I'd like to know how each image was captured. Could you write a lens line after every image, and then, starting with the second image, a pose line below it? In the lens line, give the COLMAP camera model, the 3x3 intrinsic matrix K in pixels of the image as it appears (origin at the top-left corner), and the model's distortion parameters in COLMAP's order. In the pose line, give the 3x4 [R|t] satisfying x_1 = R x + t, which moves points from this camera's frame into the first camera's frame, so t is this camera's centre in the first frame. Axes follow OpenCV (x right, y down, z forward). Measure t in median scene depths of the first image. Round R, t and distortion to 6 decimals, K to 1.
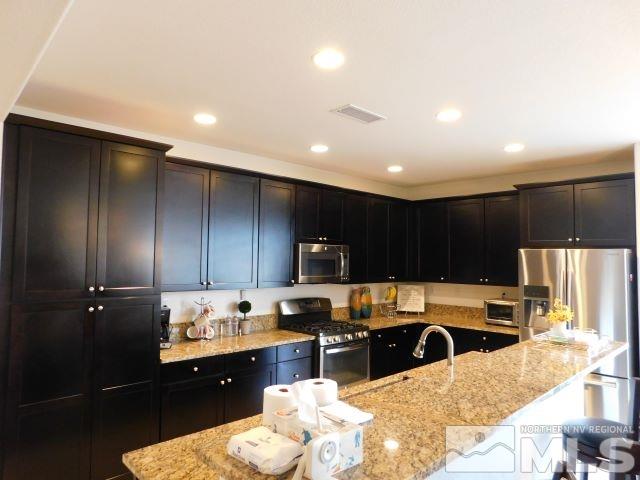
lens RADIAL K [[433.4, 0, 320.5], [0, 433.4, 244.1], [0, 0, 1]] dist [-0.027267, 0.005992]
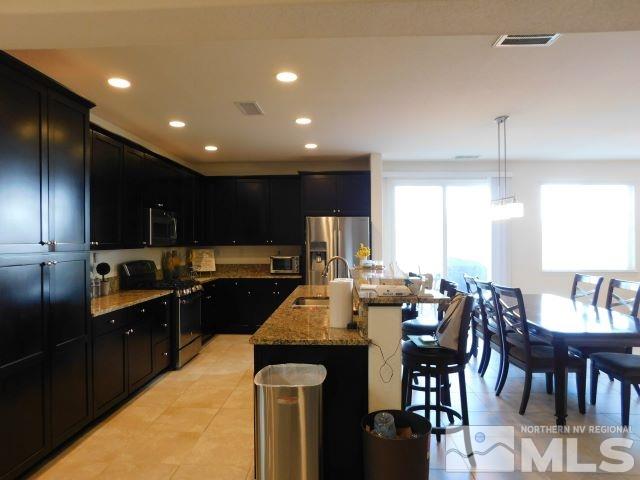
lens RADIAL K [[433.4, 0, 319.0], [0, 433.4, 238.9], [0, 0, 1]] dist [-0.027267, 0.005992]
pose [[0.730980, -0.015439, 0.682225, -0.435707], [-0.007753, 0.999492, 0.030927, 0.035270], [-0.682355, -0.027896, 0.730488, -0.073940]]
